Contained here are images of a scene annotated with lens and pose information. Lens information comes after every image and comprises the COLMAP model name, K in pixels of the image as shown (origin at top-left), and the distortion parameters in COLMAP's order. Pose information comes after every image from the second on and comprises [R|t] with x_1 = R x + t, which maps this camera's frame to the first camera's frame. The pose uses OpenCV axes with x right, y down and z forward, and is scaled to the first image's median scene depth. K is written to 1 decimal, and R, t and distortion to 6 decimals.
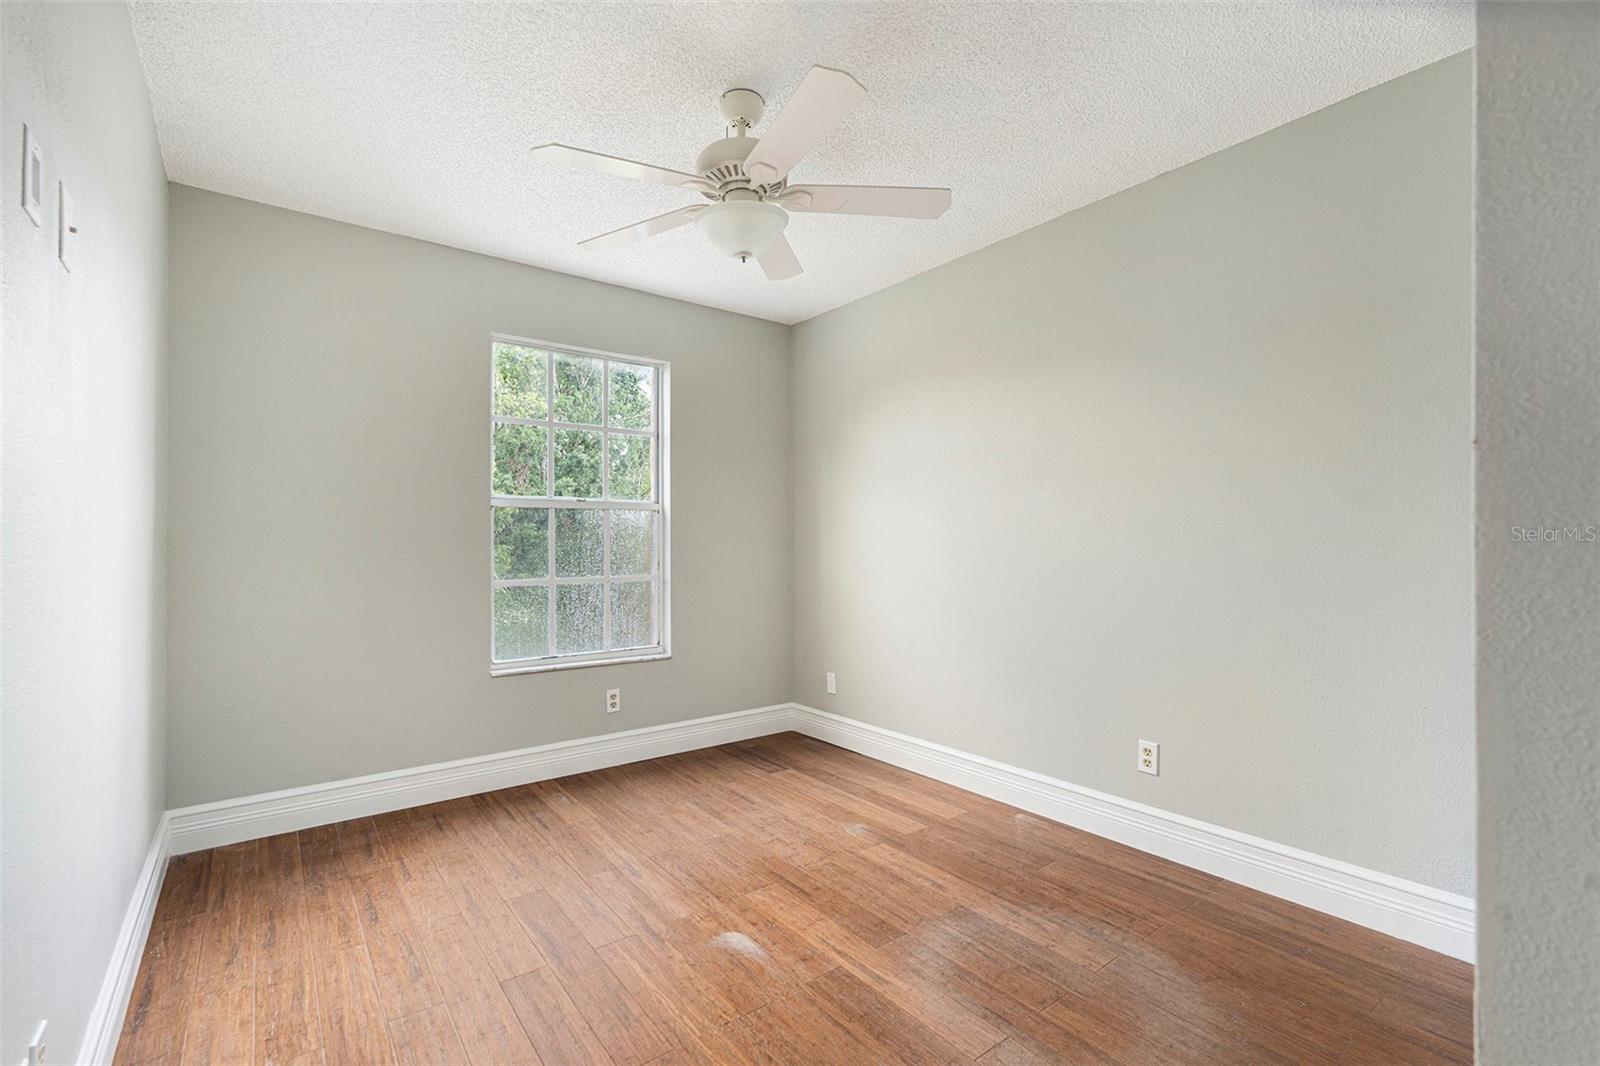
lens RADIAL K [[714.5, 0, 800.0], [0, 714.5, 533.0], [0, 0, 1]] dist [-0.000133, -0.000034]
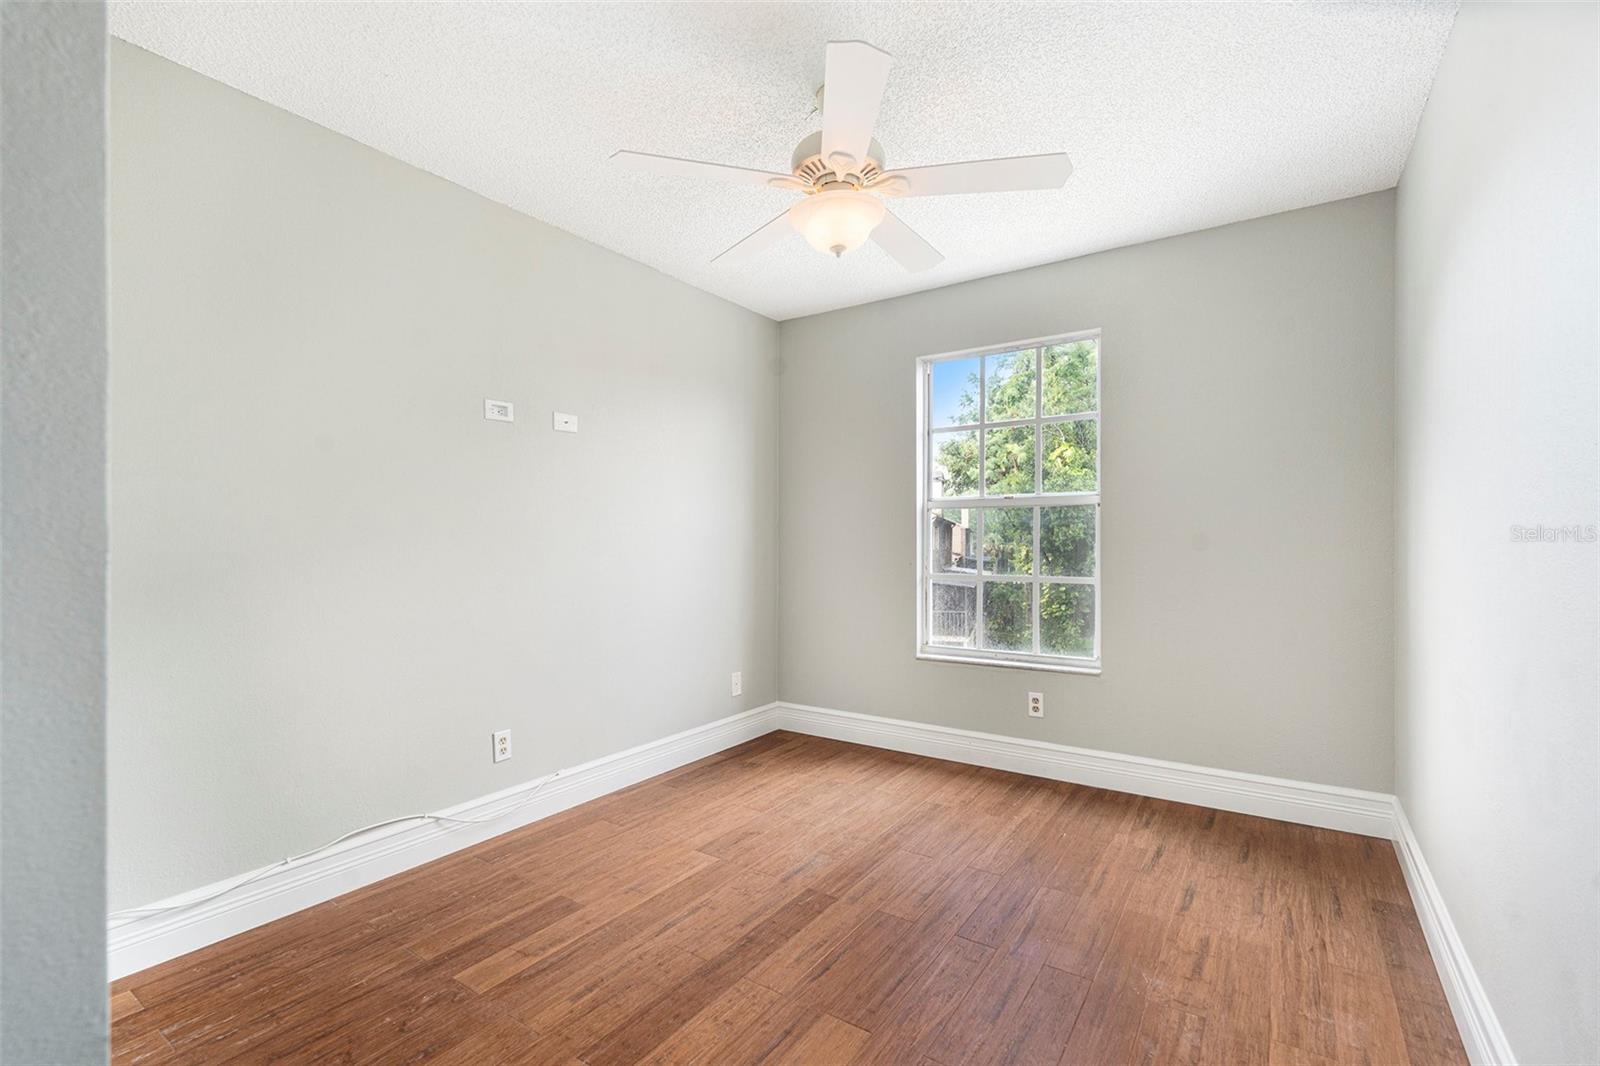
lens RADIAL K [[714.5, 0, 800.0], [0, 714.5, 533.0], [0, 0, 1]] dist [-0.000133, -0.000034]
pose [[0.324349, -0.004872, -0.945925, 0.525138], [0.011860, 0.999929, -0.001084, 0.001925], [0.945863, -0.010867, 0.324383, 0.393812]]
